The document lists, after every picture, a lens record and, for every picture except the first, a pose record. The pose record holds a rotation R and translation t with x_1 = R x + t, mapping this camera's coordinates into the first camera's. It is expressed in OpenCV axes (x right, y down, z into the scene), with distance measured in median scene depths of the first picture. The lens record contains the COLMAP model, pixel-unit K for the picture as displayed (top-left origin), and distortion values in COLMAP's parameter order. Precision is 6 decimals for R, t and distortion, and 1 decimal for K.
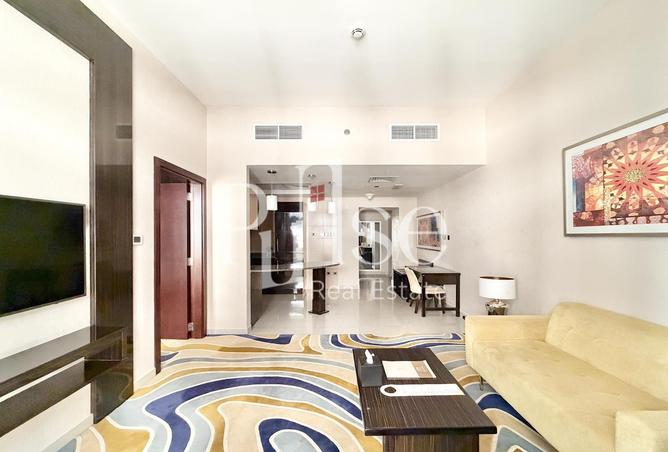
lens RADIAL K [[280.3, 0, 335.1], [0, 280.3, 235.7], [0, 0, 1]] dist [-0.000168, 0.000053]
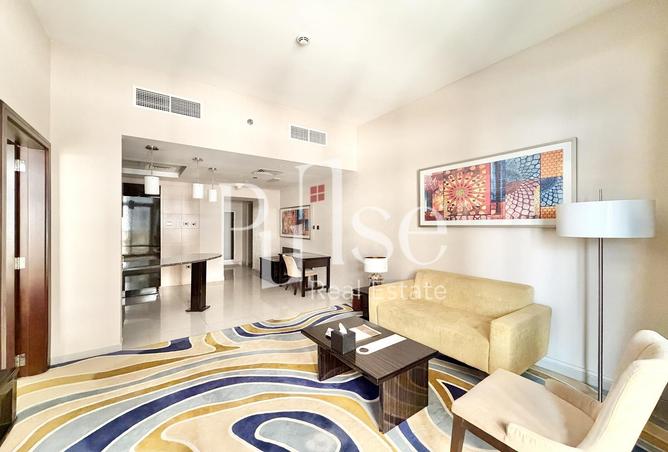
lens RADIAL K [[267.6, 0, 334.0], [0, 267.6, 226.0], [0, 0, 1]] dist [-0.000464, -0.000070]
pose [[0.818197, 0.004390, 0.574921, -0.332167], [-0.005230, 0.999986, -0.000192, -0.000048], [-0.574914, -0.002850, 0.818209, 0.058100]]
